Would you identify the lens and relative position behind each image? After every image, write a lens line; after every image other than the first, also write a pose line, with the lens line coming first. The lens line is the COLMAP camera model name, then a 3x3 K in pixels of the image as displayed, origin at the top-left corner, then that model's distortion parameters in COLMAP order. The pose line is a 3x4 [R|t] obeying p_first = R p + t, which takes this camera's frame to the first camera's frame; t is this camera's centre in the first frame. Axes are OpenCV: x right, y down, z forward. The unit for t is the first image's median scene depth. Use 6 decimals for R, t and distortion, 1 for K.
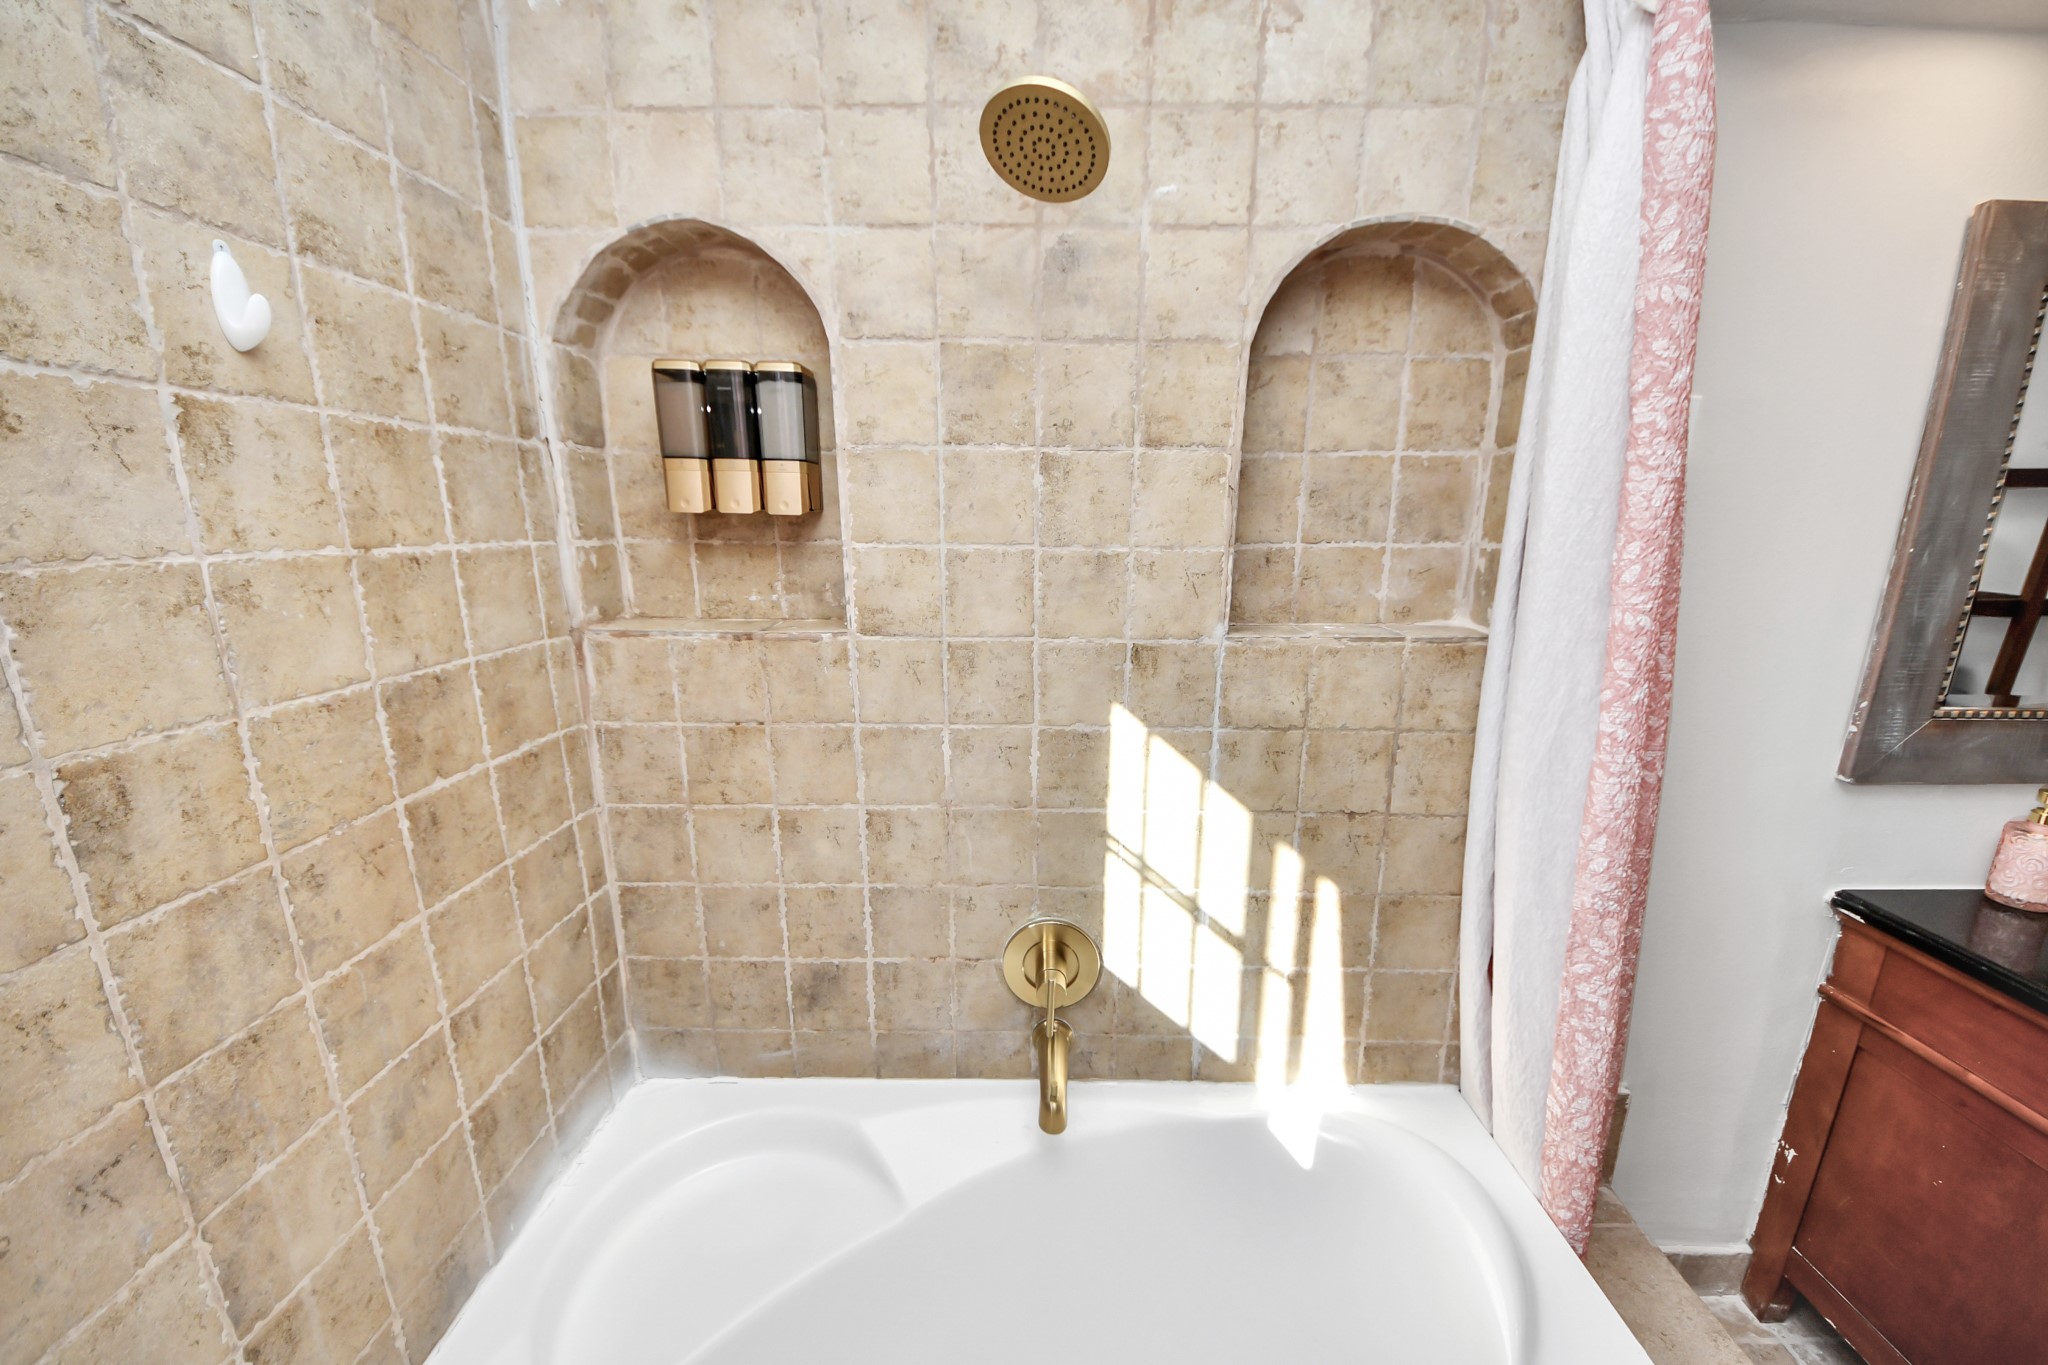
lens RADIAL K [[730.0, 0, 1024.5], [0, 730.0, 692.7], [0, 0, 1]] dist [0.019756, -0.013846]
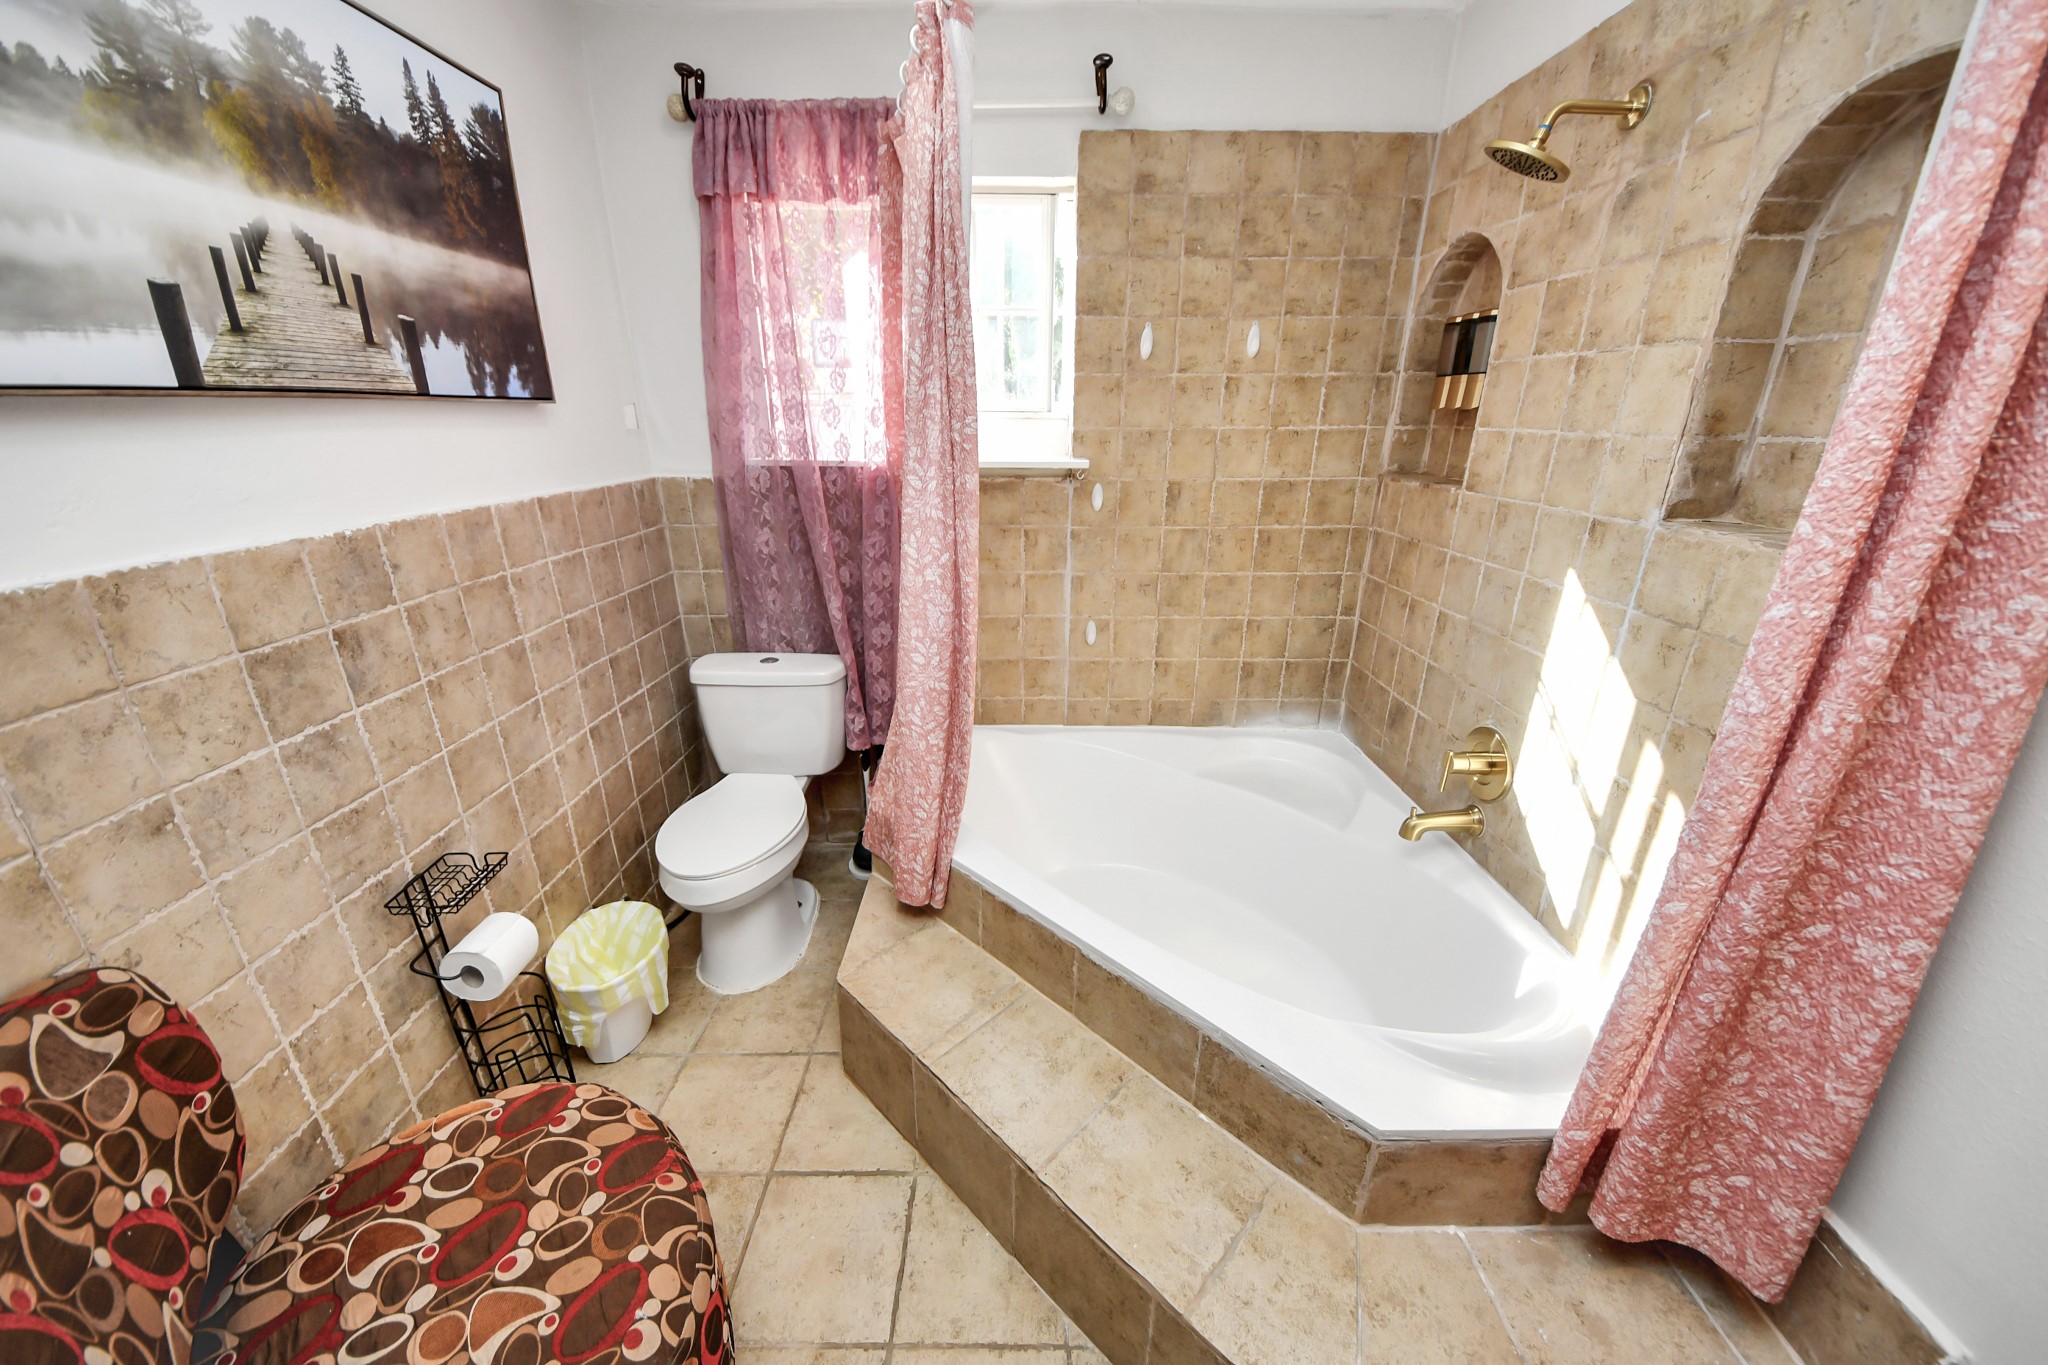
lens RADIAL K [[724.9, 0, 1022.8], [0, 724.9, 692.4], [0, 0, 1]] dist [0.045696, -0.032258]
pose [[0.002469, 0.346619, -0.938003, 1.385409], [-0.229463, 0.913173, 0.336840, 0.001227], [0.973314, 0.214405, 0.081791, 0.063763]]
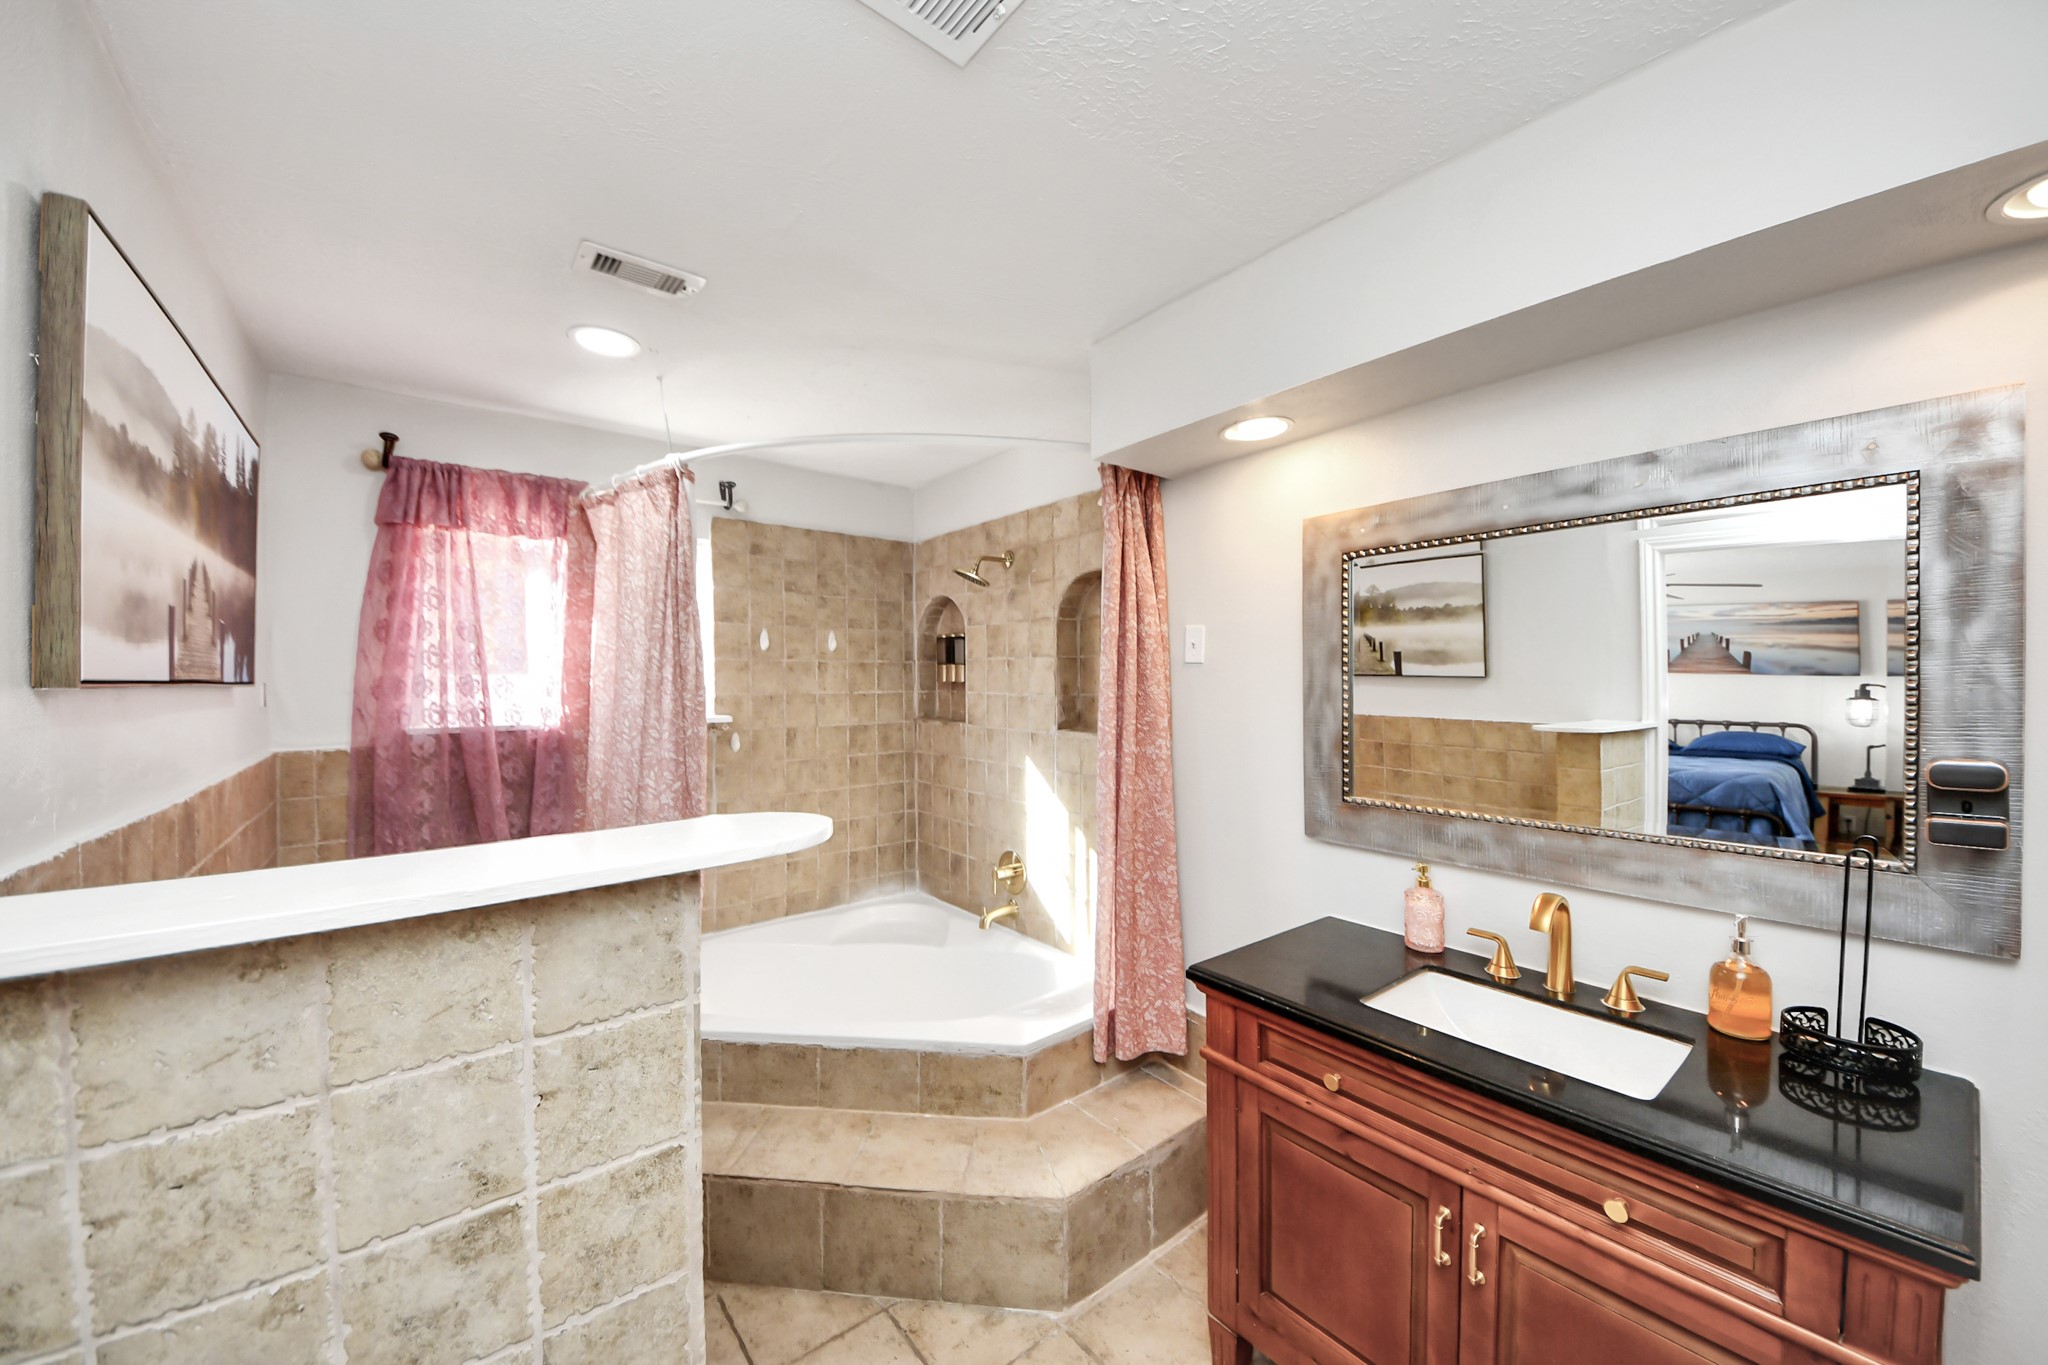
lens RADIAL K [[730.0, 0, 1024.5], [0, 730.0, 692.7], [0, 0, 1]] dist [0.019756, -0.013846]
pose [[0.635108, 0.006533, -0.772395, 2.073349], [-0.167183, 0.977424, -0.129200, 0.126674], [0.754113, 0.211188, 0.621862, -0.589794]]
